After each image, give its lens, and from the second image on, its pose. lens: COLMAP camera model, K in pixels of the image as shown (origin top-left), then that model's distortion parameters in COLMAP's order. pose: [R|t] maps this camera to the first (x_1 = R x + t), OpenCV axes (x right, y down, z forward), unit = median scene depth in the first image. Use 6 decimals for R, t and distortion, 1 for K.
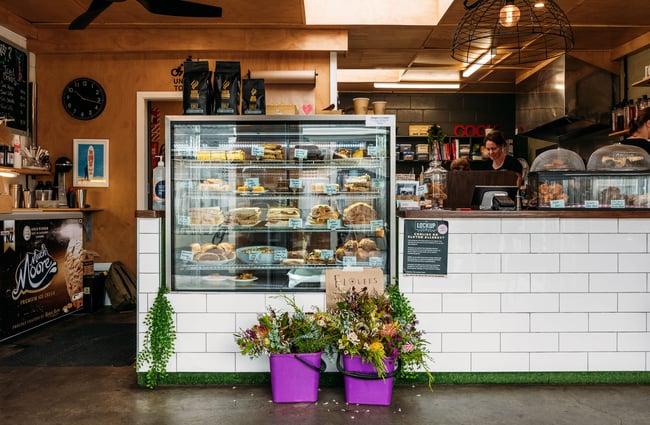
lens RADIAL K [[567.2, 0, 326.7], [0, 567.2, 215.8], [0, 0, 1]] dist [-0.032967, 0.021182]
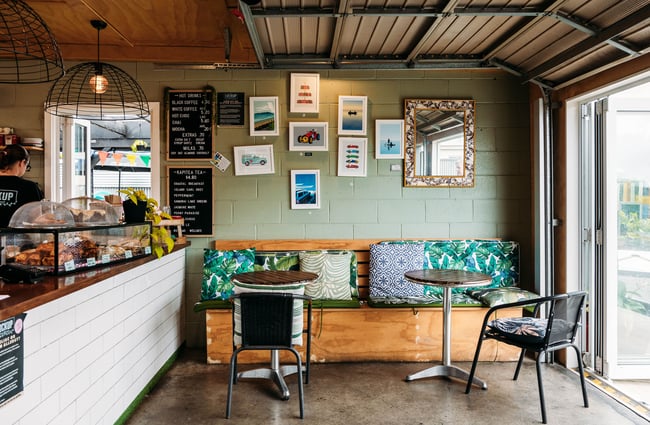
lens RADIAL K [[527.8, 0, 301.2], [0, 527.8, 199.2], [0, 0, 1]] dist [-0.009394, 0.003725]
pose [[-0.012609, -0.003986, 0.999913, -0.430790], [0.008134, 0.999959, 0.004089, -0.128267], [-0.999887, 0.008185, -0.012576, 0.667102]]
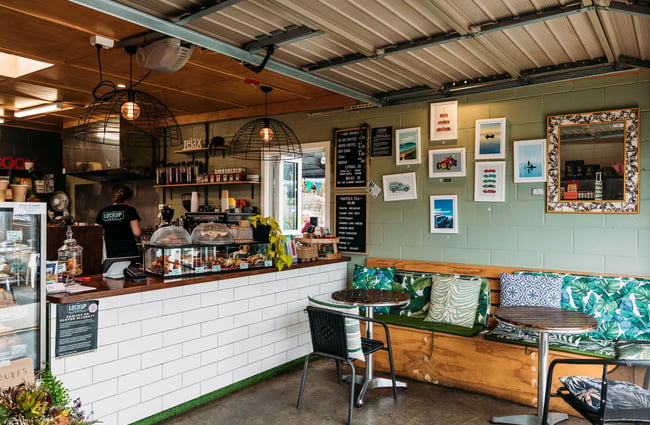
lens RADIAL K [[479.3, 0, 318.0], [0, 479.3, 208.1], [0, 0, 1]] dist [-0.004083, 0.004690]
pose [[0.593979, -0.000078, 0.804481, -0.282231], [0.003835, 0.999989, -0.002735, -0.165408], [-0.804472, 0.004710, 0.593973, 0.098109]]
